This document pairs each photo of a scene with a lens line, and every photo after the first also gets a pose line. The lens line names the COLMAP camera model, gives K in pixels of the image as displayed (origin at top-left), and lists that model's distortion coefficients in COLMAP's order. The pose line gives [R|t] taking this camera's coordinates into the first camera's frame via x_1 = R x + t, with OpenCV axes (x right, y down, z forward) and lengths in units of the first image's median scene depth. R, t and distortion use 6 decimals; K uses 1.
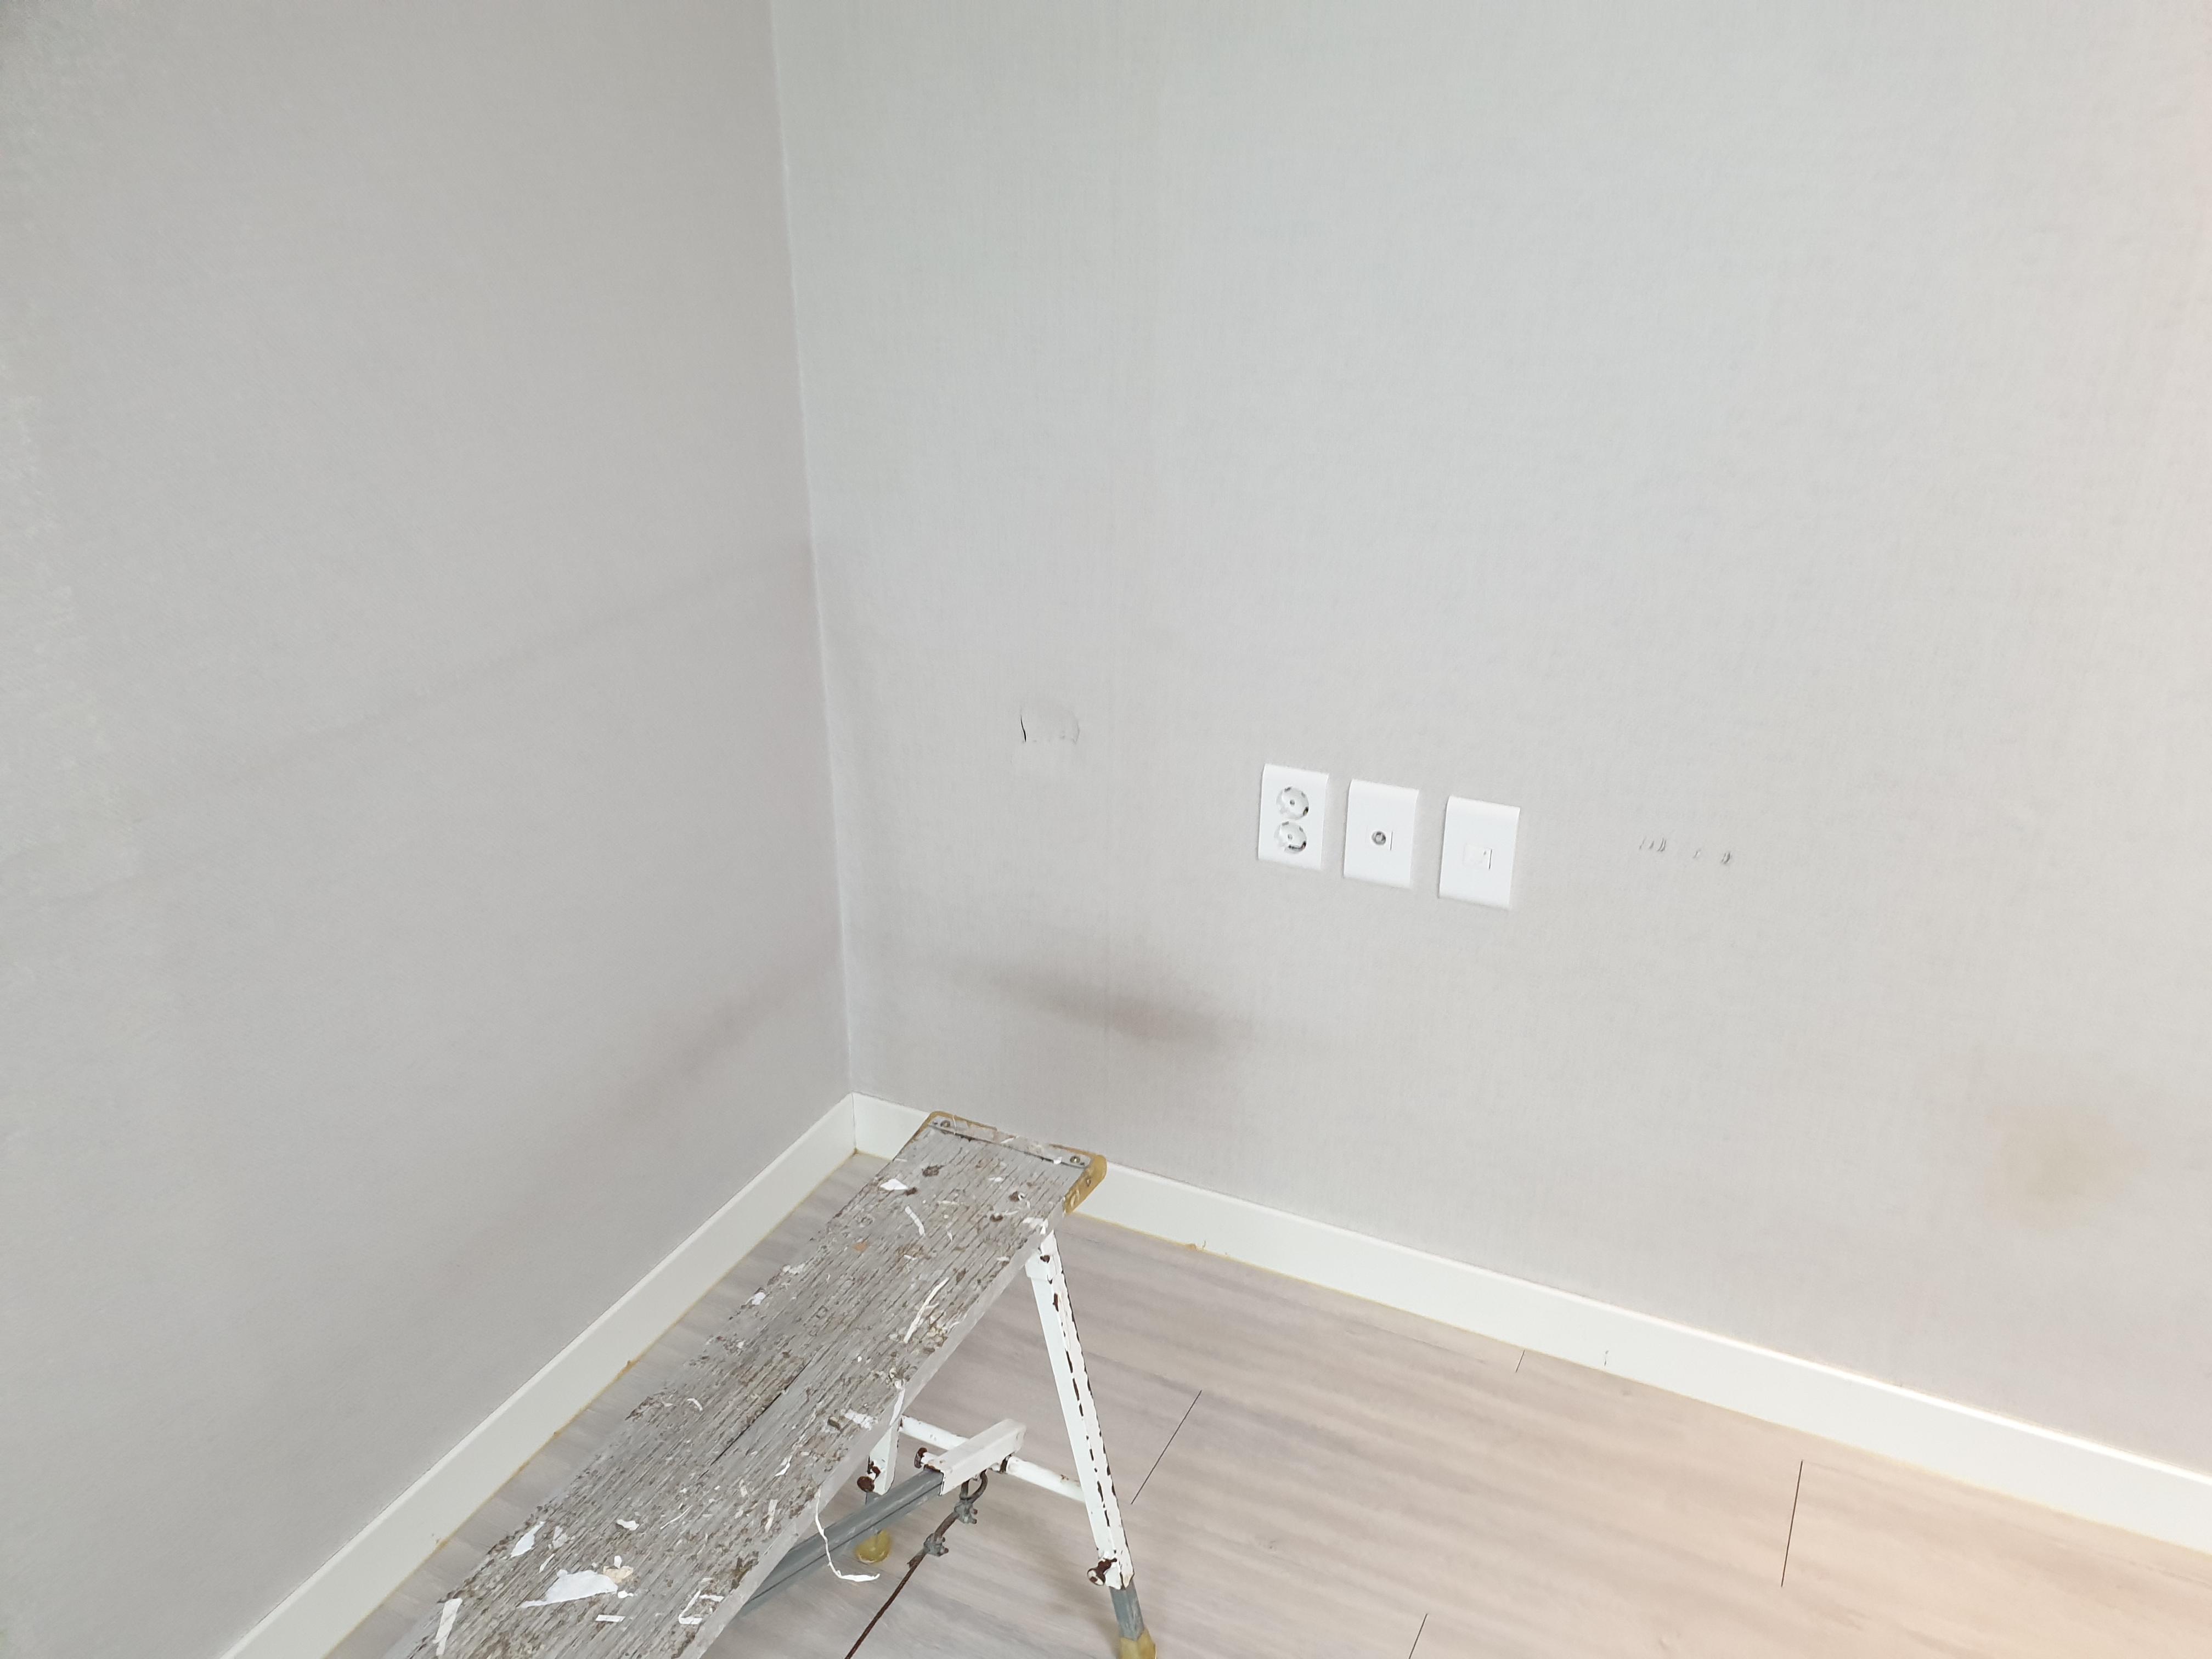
lens RADIAL K [[1684.6, 0, 1110.4], [0, 1684.6, 881.6], [0, 0, 1]] dist [0.209235, -0.309947]
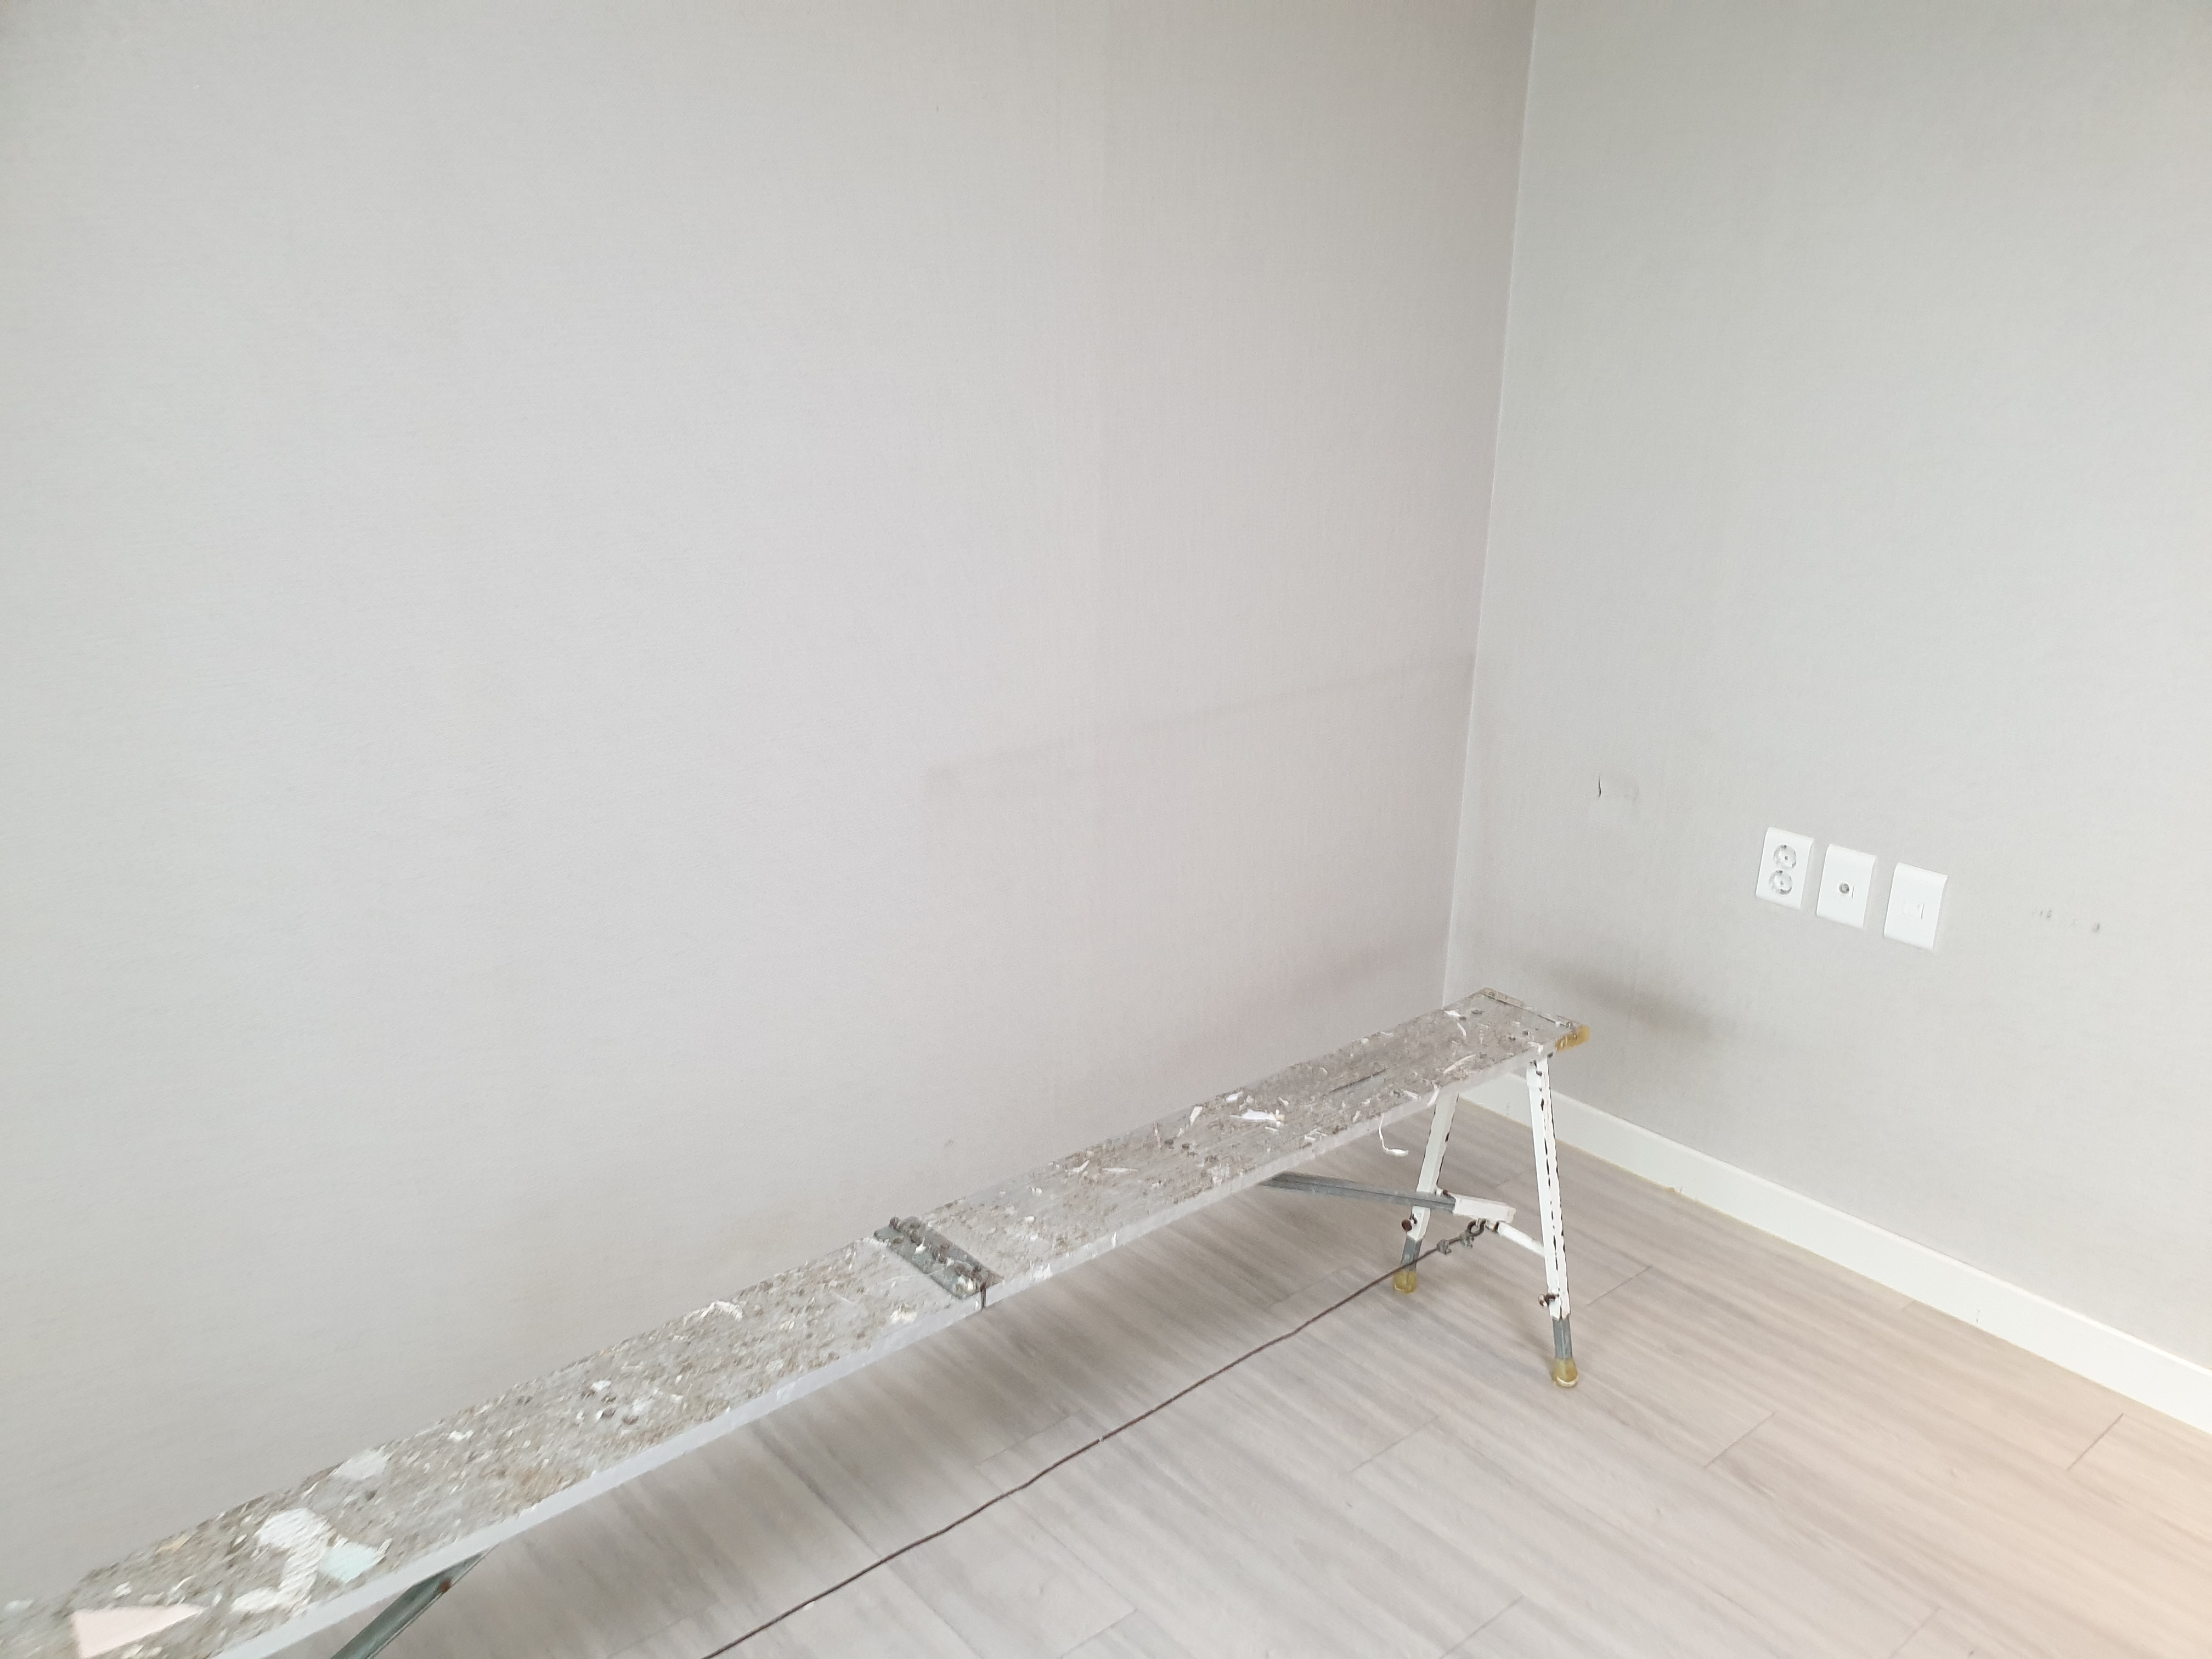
lens RADIAL K [[1684.2, 0, 1102.1], [0, 1684.2, 832.1], [0, 0, 1]] dist [-0.157913, 0.143062]
pose [[0.914590, 0.129597, -0.383054, 0.114672], [-0.178682, 0.979279, -0.095312, 0.166476], [0.362764, 0.155617, 0.918796, -0.452576]]
